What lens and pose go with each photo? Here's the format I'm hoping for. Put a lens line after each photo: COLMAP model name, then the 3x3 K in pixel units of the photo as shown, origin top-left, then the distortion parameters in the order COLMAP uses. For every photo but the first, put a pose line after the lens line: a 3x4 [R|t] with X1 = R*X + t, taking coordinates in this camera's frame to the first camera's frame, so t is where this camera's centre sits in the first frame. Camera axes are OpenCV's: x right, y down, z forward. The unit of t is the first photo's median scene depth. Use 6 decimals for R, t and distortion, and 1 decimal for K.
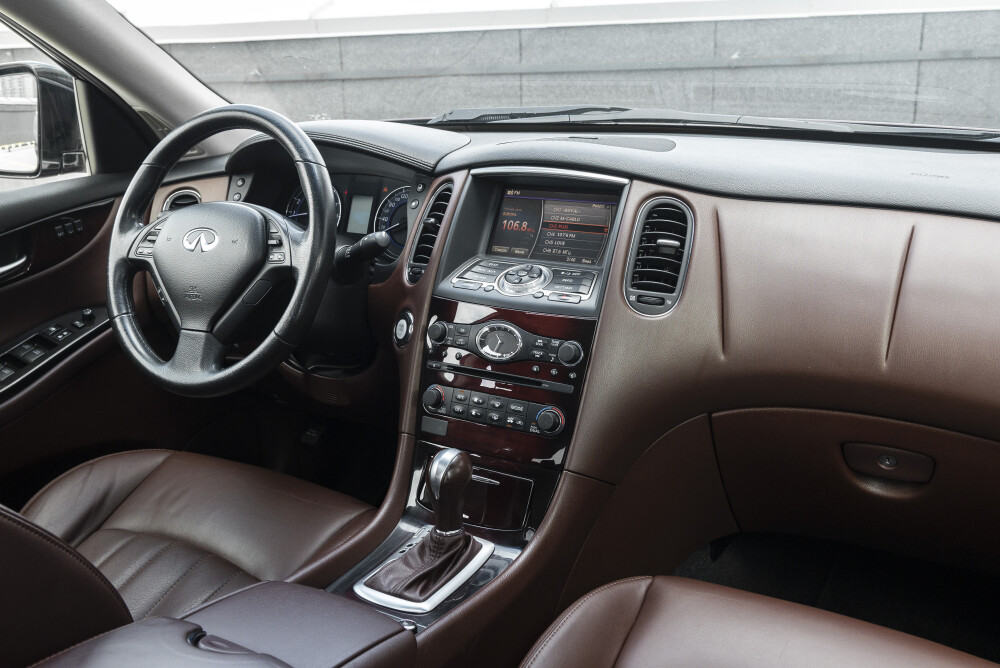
lens RADIAL K [[972.4, 0, 500.0], [0, 972.4, 334.0], [0, 0, 1]] dist [0.004846, 0.004986]
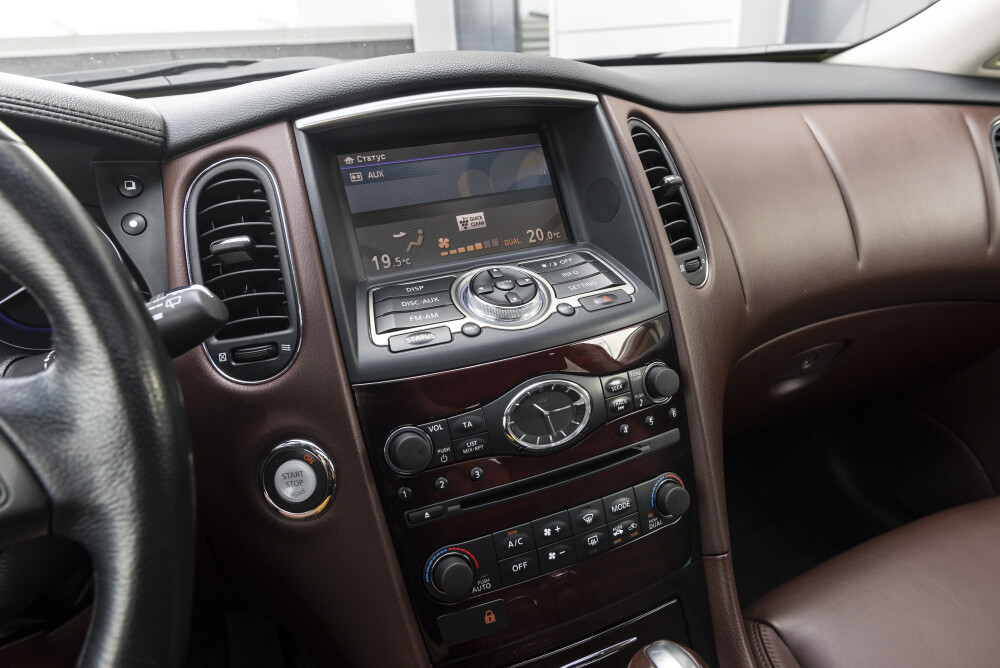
lens RADIAL K [[647.0, 0, 500.0], [0, 647.0, 334.0], [0, 0, 1]] dist [0.033947, 0.000122]
pose [[0.592902, -0.323894, 0.737266, -0.270031], [0.281111, 0.941197, 0.187418, -0.109383], [-0.754615, 0.096133, 0.649087, 0.785536]]
